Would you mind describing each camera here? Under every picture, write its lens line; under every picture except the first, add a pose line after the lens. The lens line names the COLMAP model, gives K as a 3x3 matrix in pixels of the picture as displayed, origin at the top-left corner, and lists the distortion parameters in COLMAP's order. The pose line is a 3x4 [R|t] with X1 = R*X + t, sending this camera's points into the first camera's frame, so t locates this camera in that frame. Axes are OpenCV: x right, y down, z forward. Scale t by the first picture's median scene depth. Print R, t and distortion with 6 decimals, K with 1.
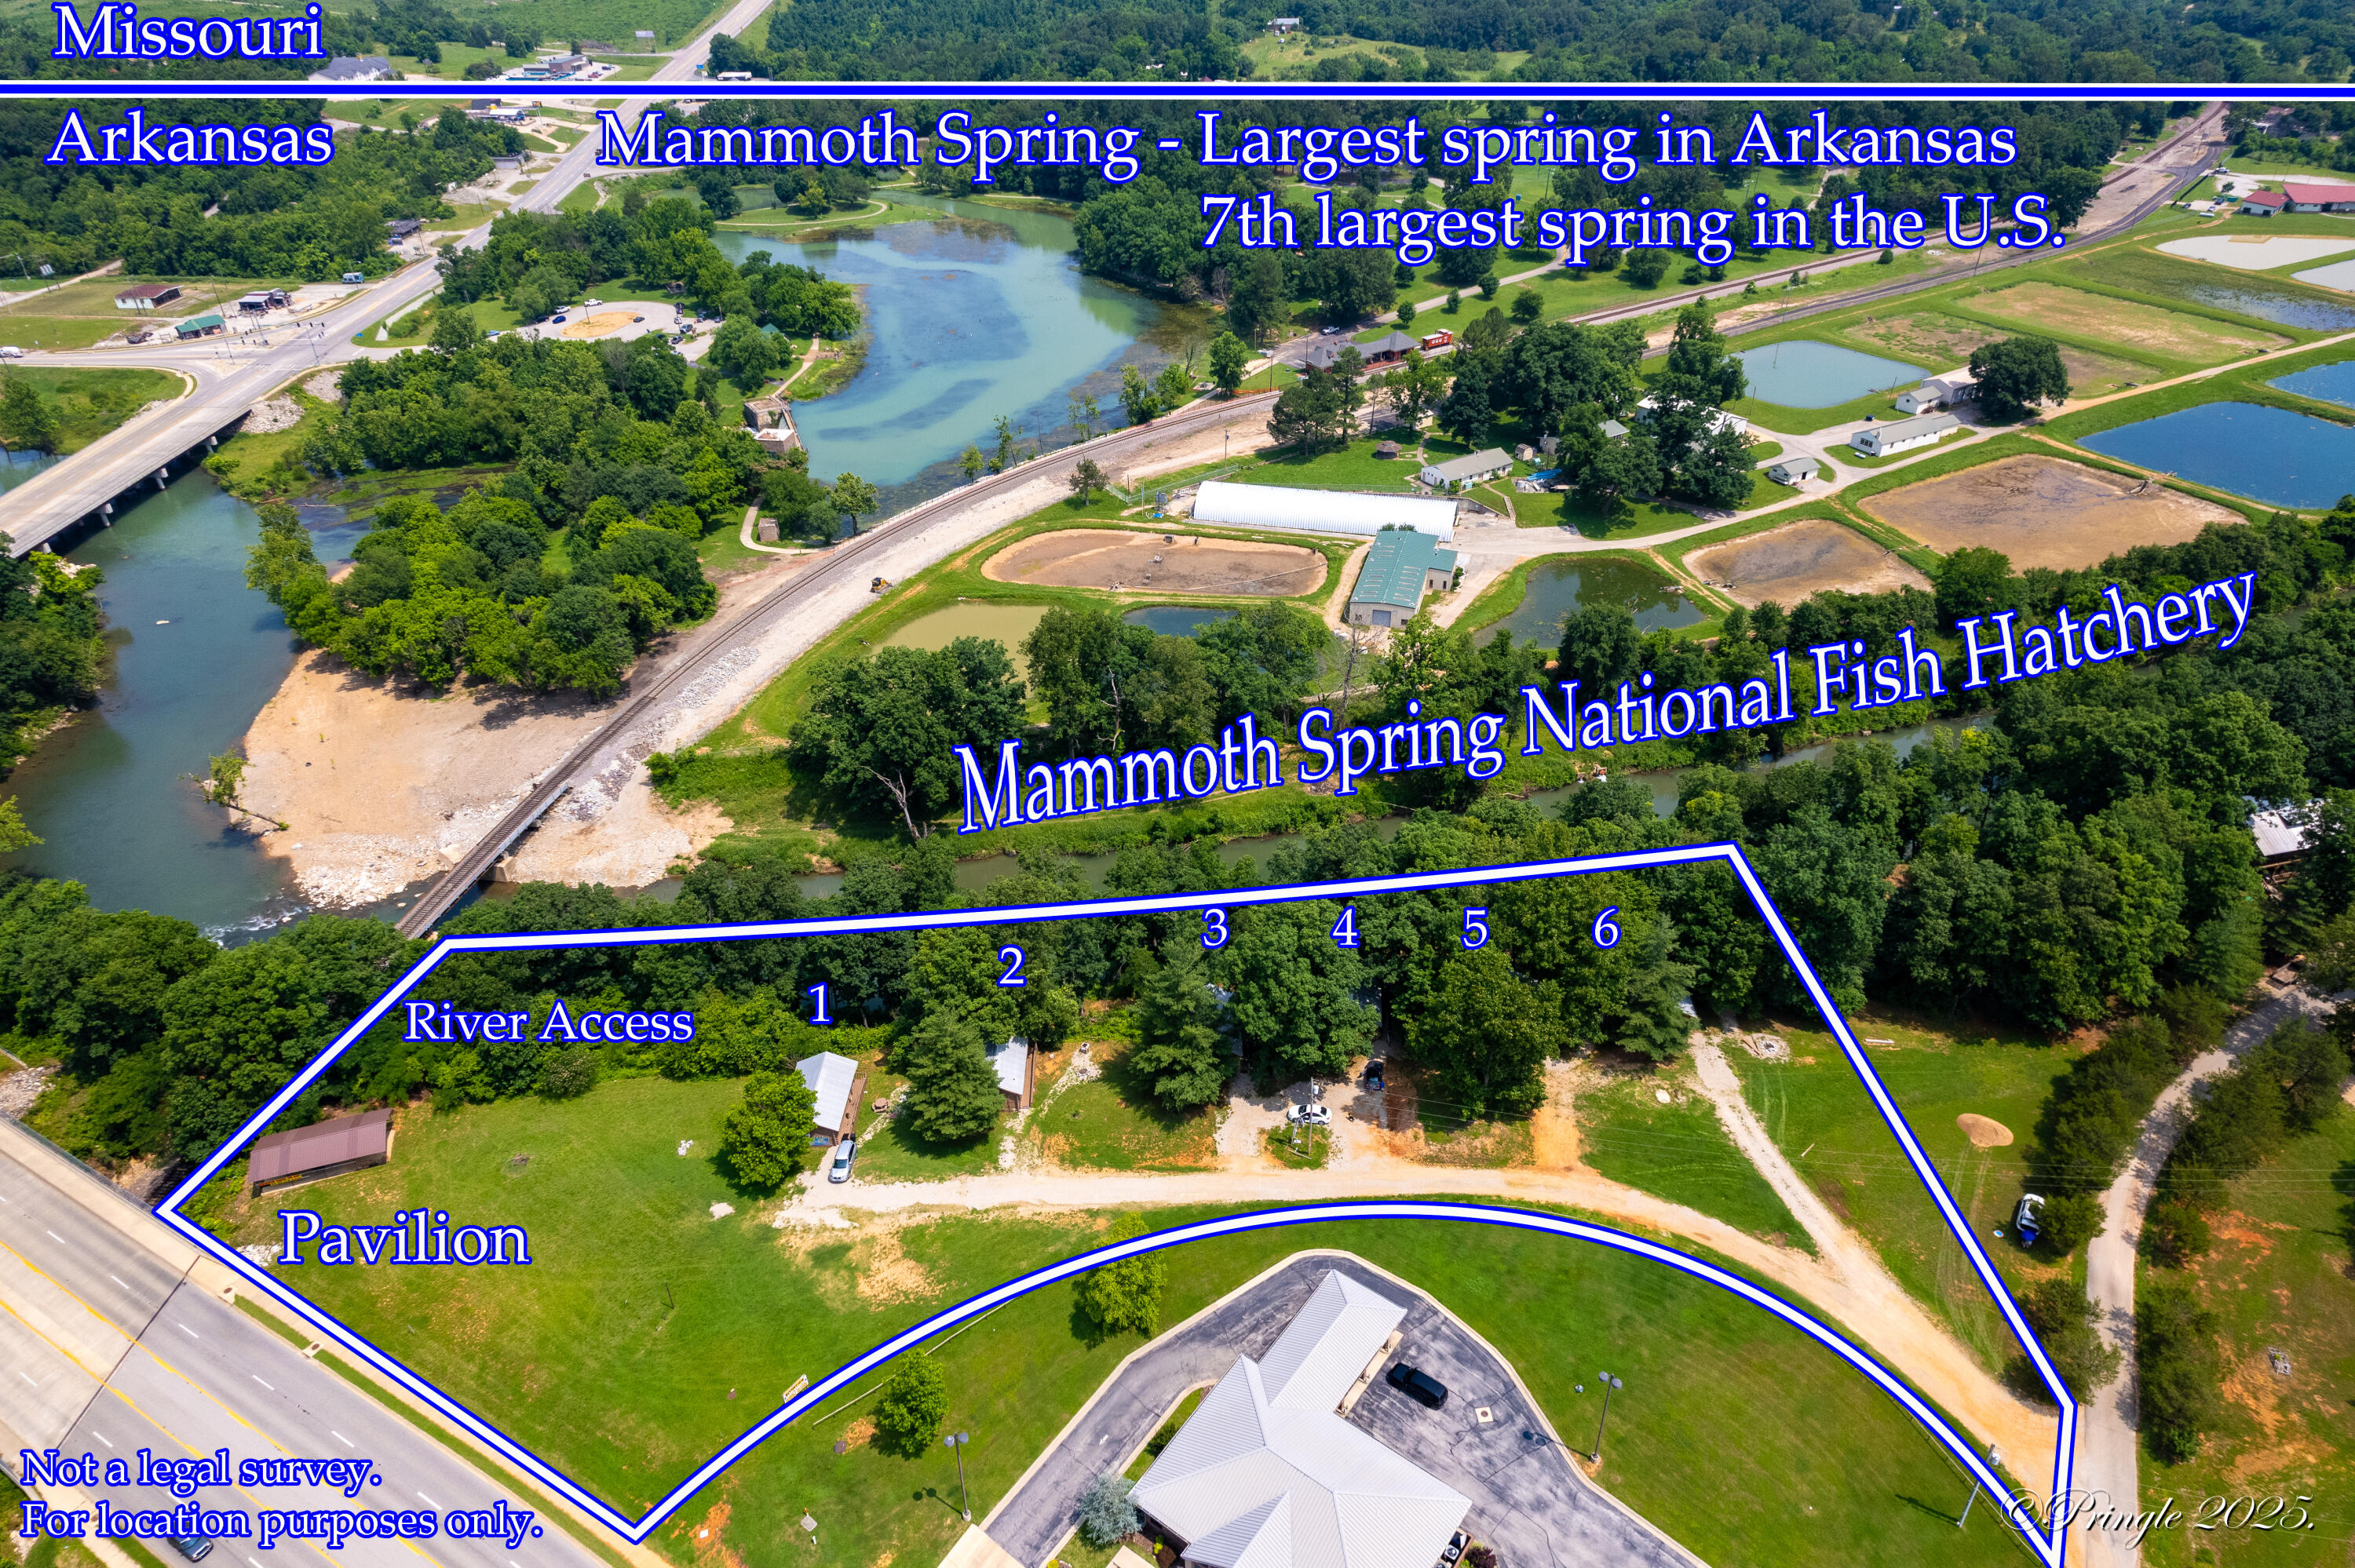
lens RADIAL K [[1479.4, 0, 1183.1], [0, 1479.4, 782.5], [0, 0, 1]] dist [0.086999, -0.065319]
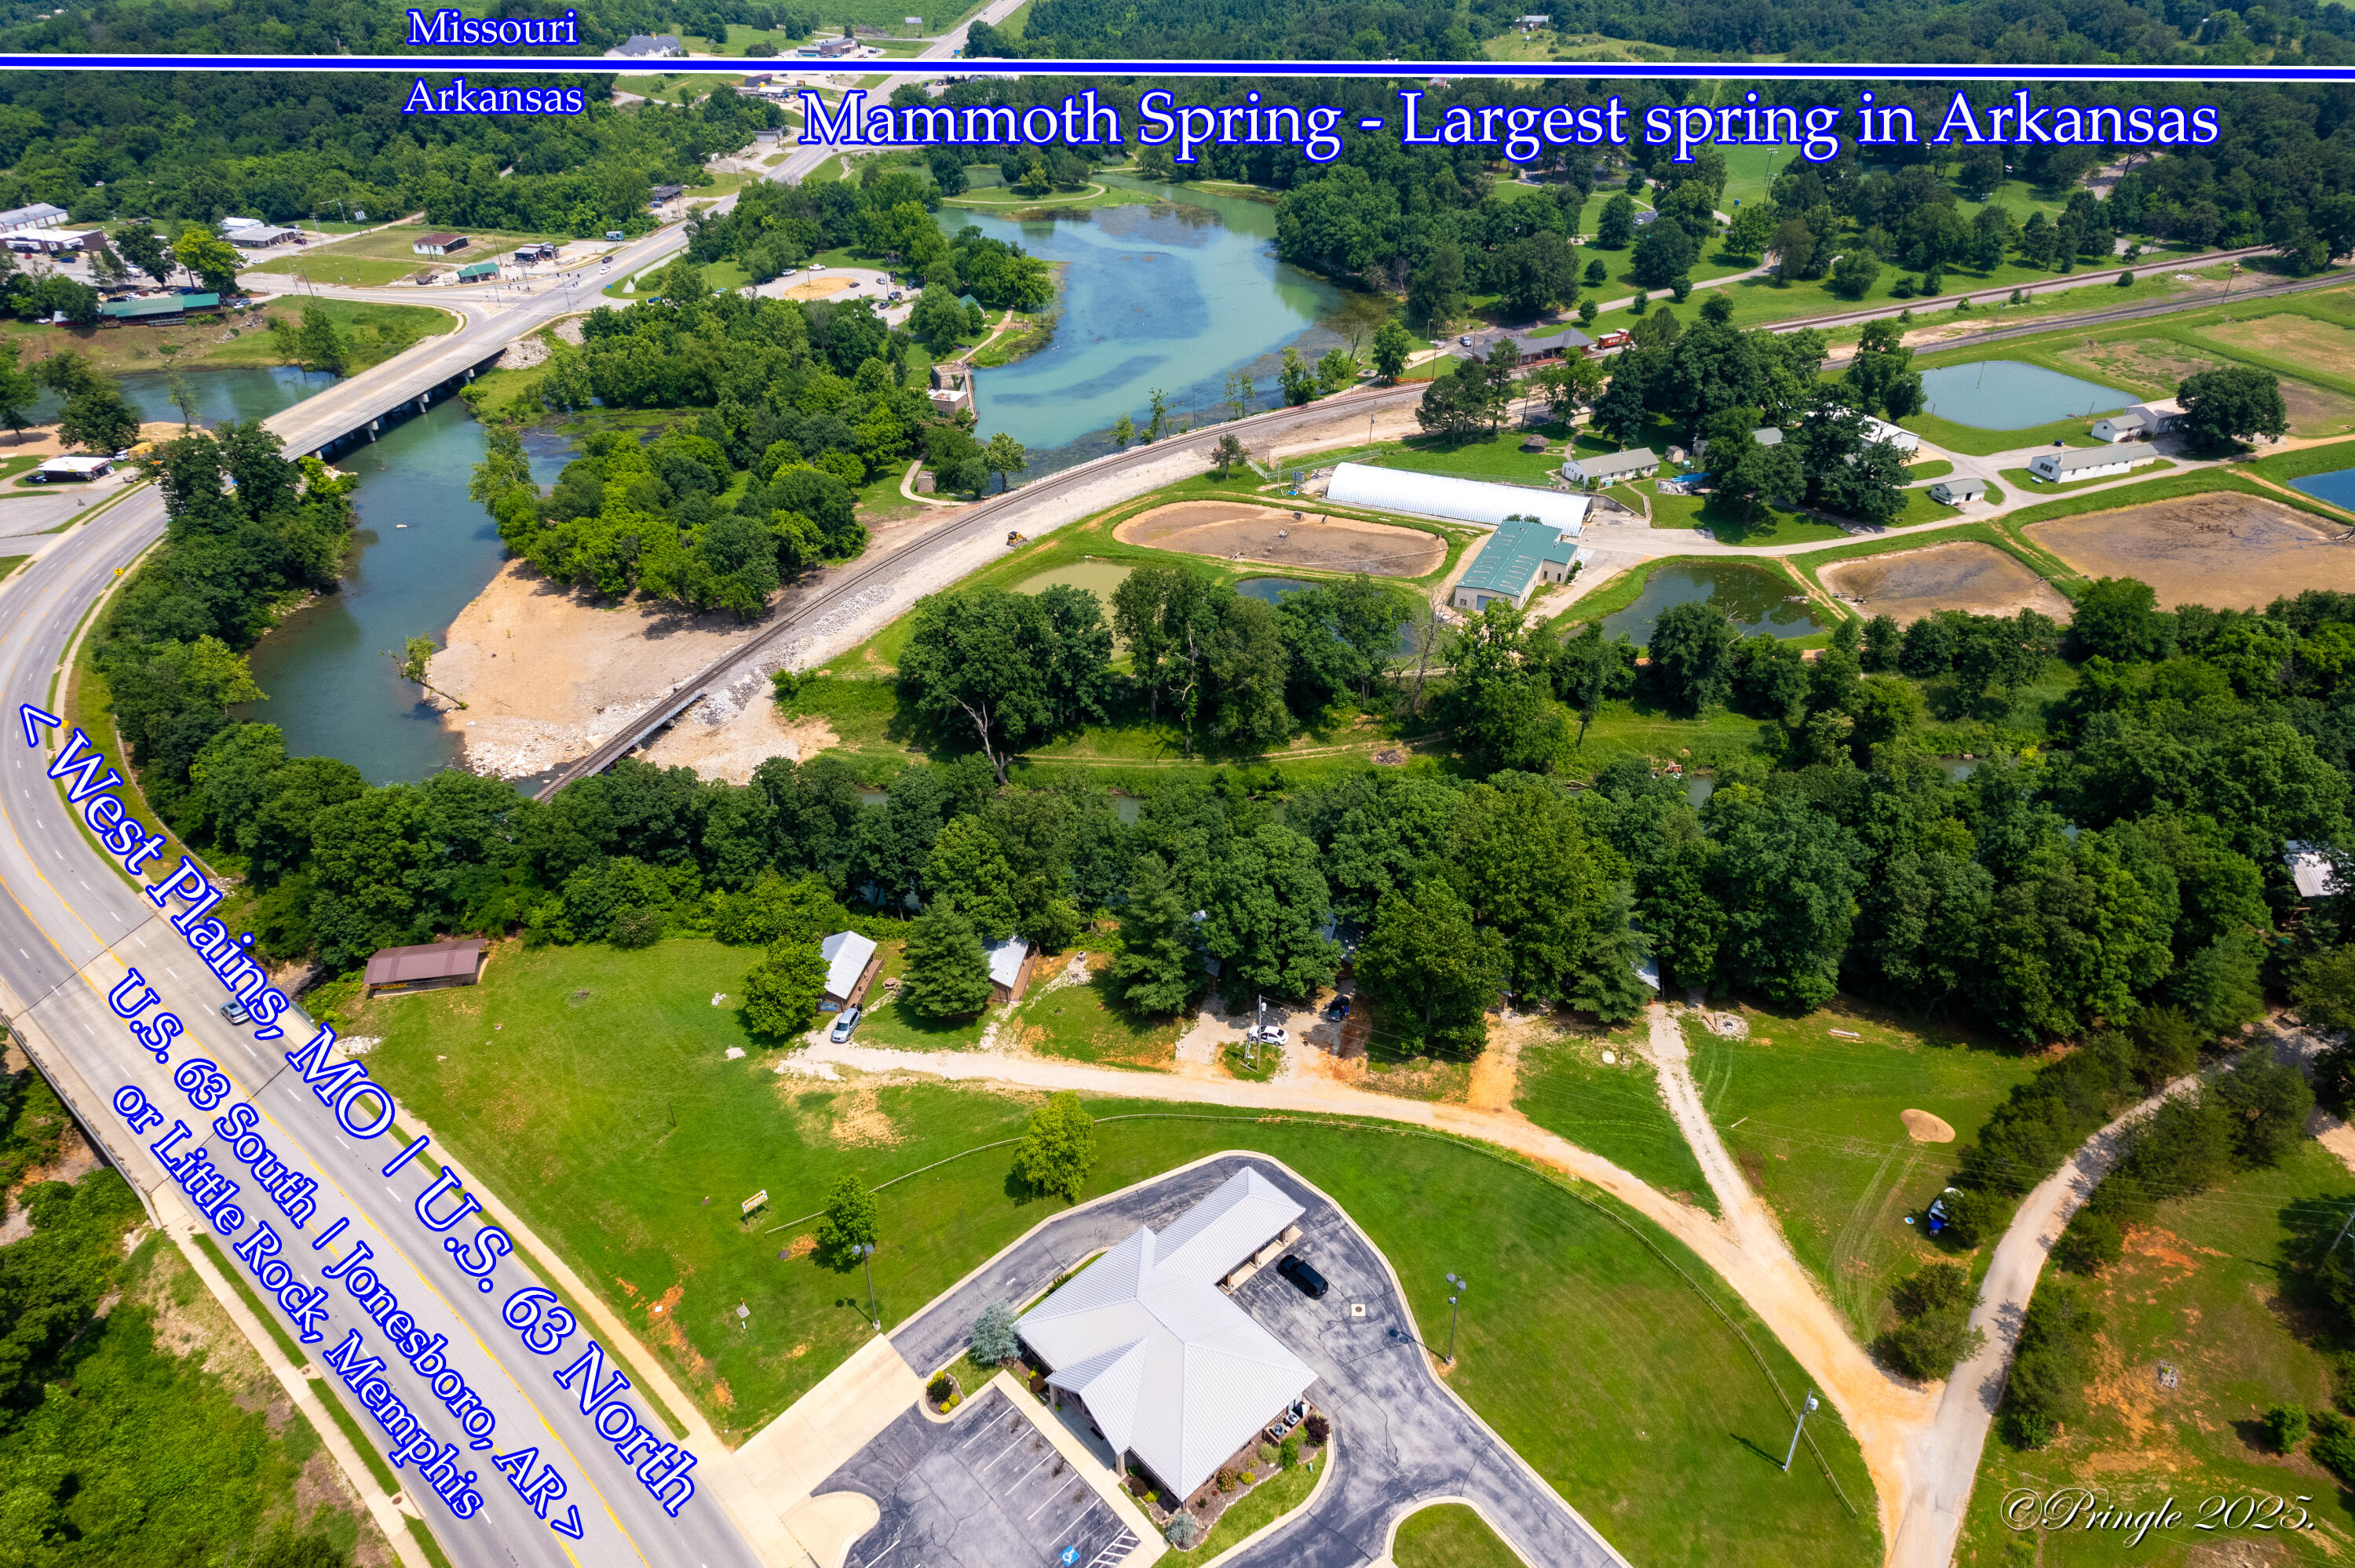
lens RADIAL K [[1478.7, 0, 1177.5], [0, 1478.7, 784.0], [0, 0, 1]] dist [0.085719, -0.070487]
pose [[0.985271, 0.095731, -0.141689, 0.099898], [-0.095255, 0.995401, 0.010154, 0.025634], [0.142009, 0.003492, 0.989859, -0.039874]]
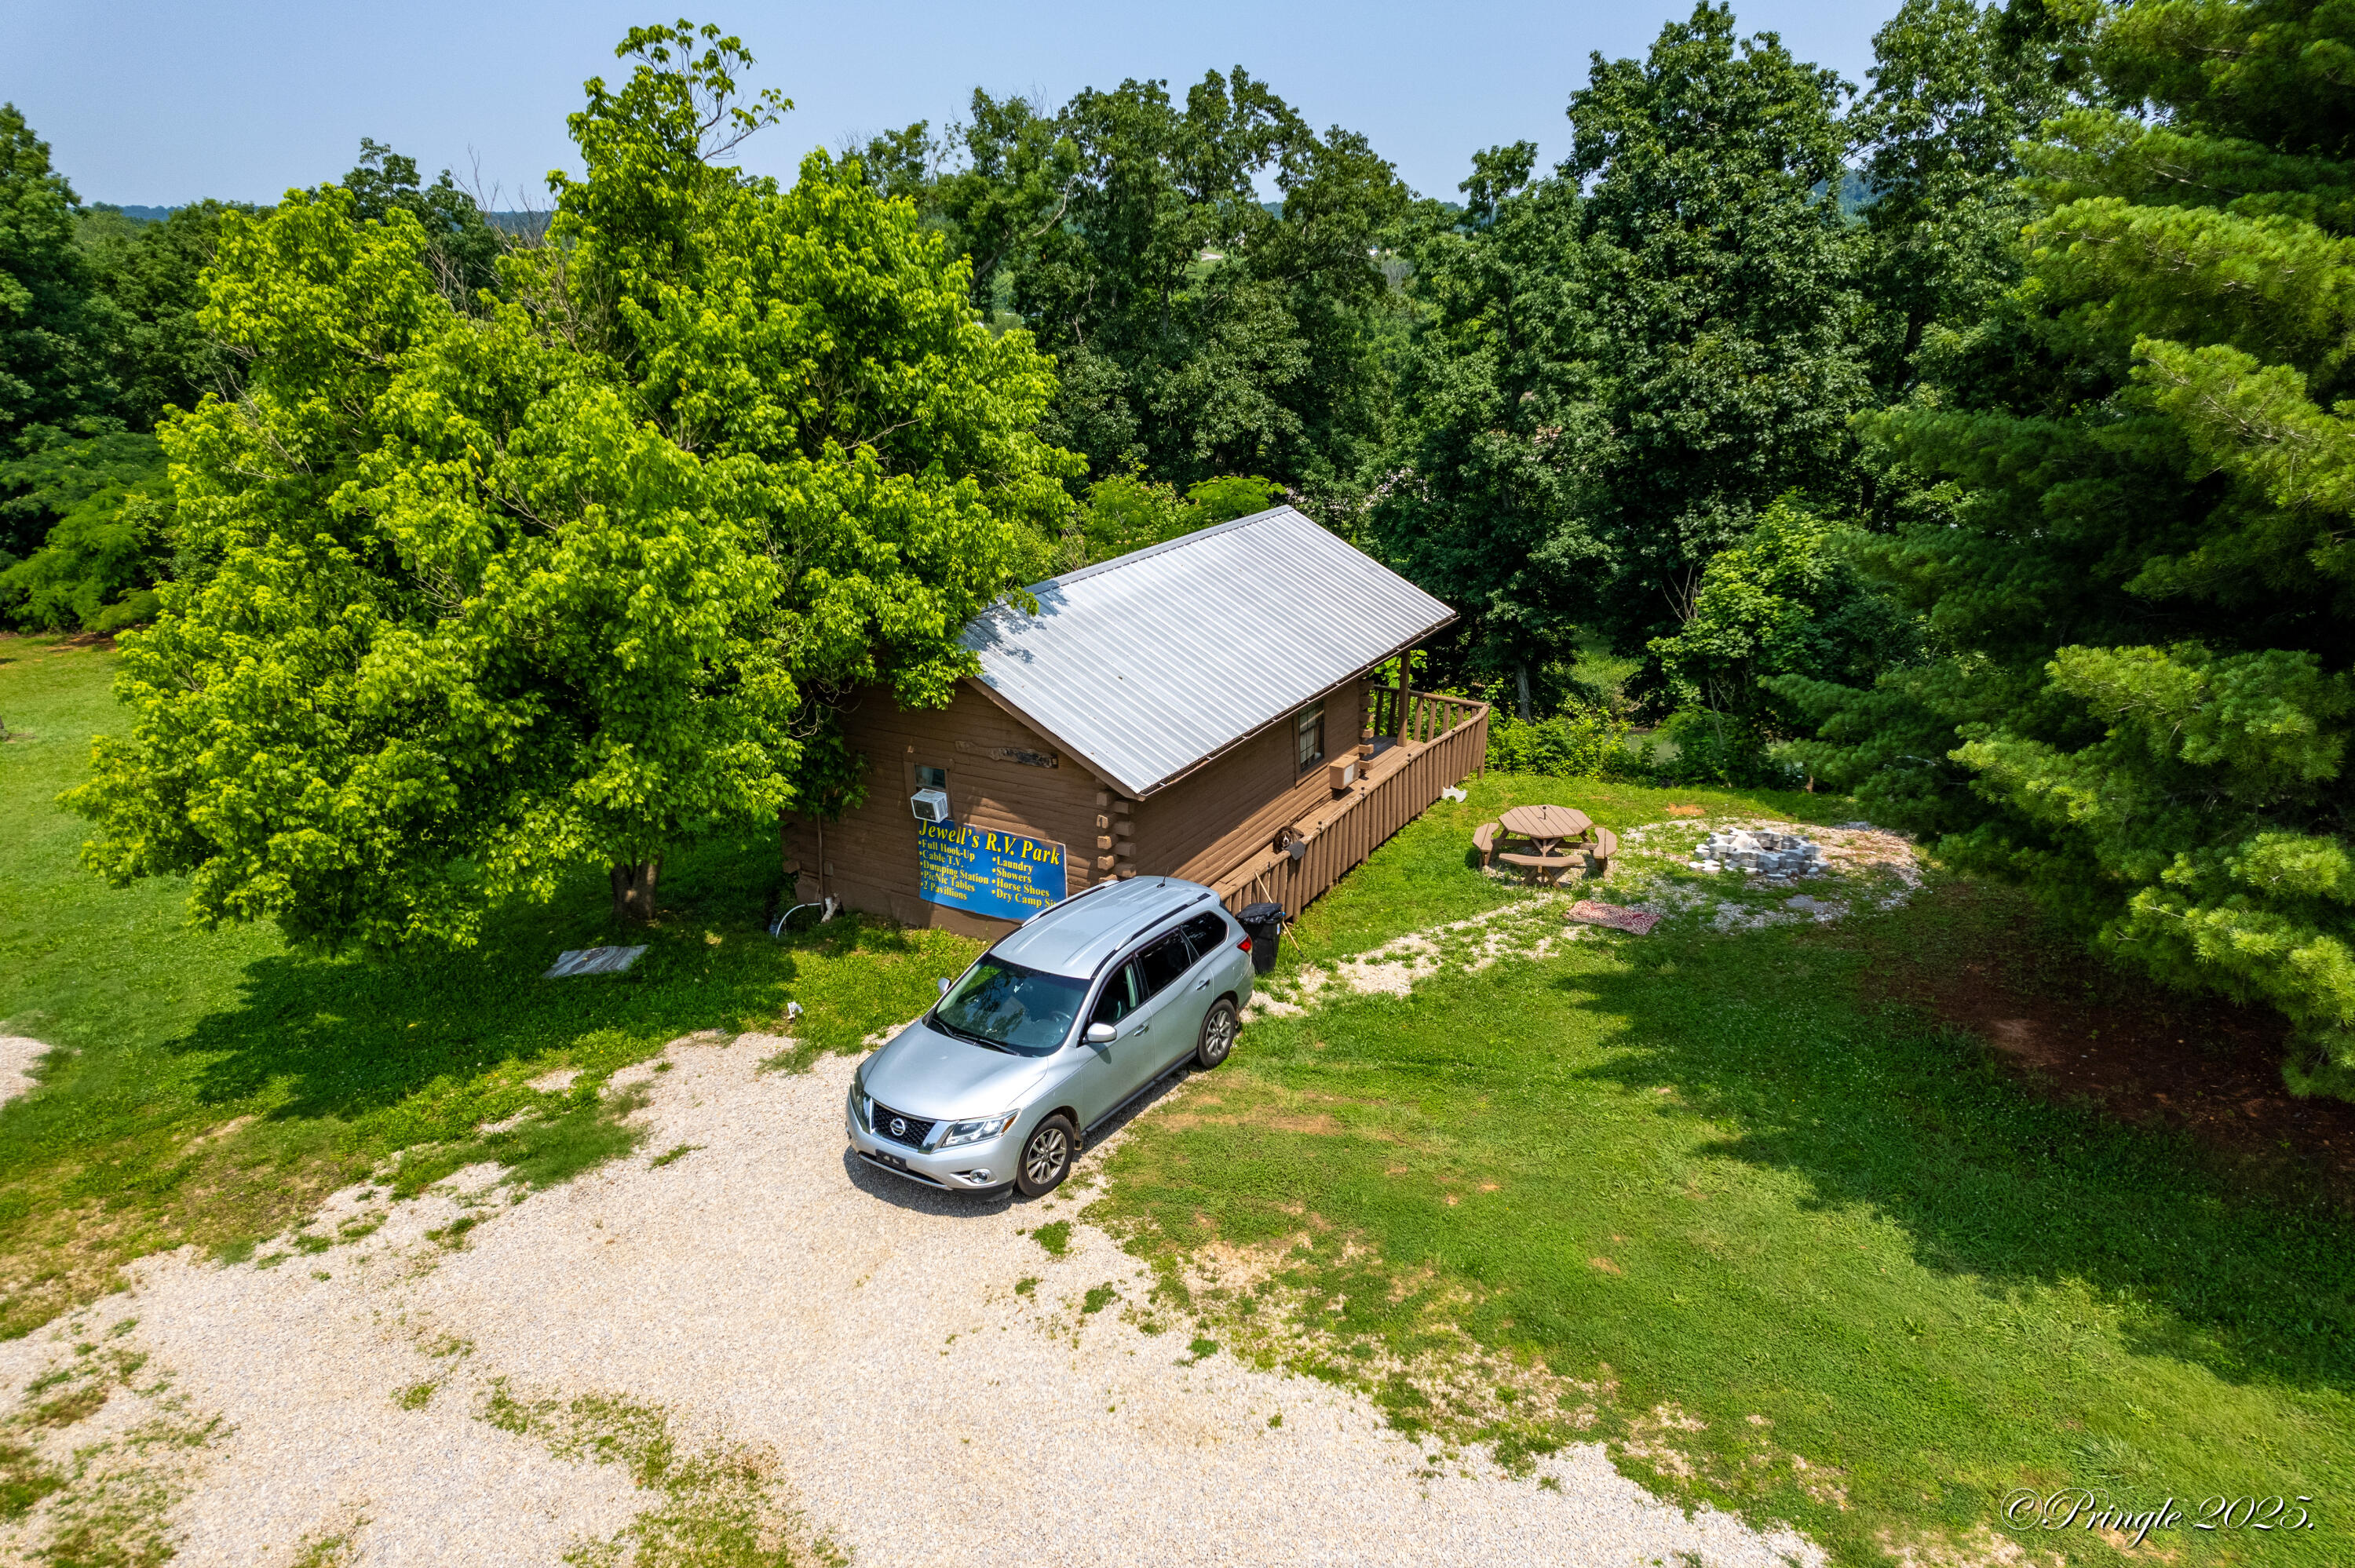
lens RADIAL K [[1479.4, 0, 1183.1], [0, 1479.4, 782.5], [0, 0, 1]] dist [0.086999, -0.065319]
pose [[0.867060, 0.182726, -0.463485, -0.115260], [-0.276291, 0.950505, -0.142139, 0.160824], [0.414572, 0.251300, 0.874631, 0.587818]]
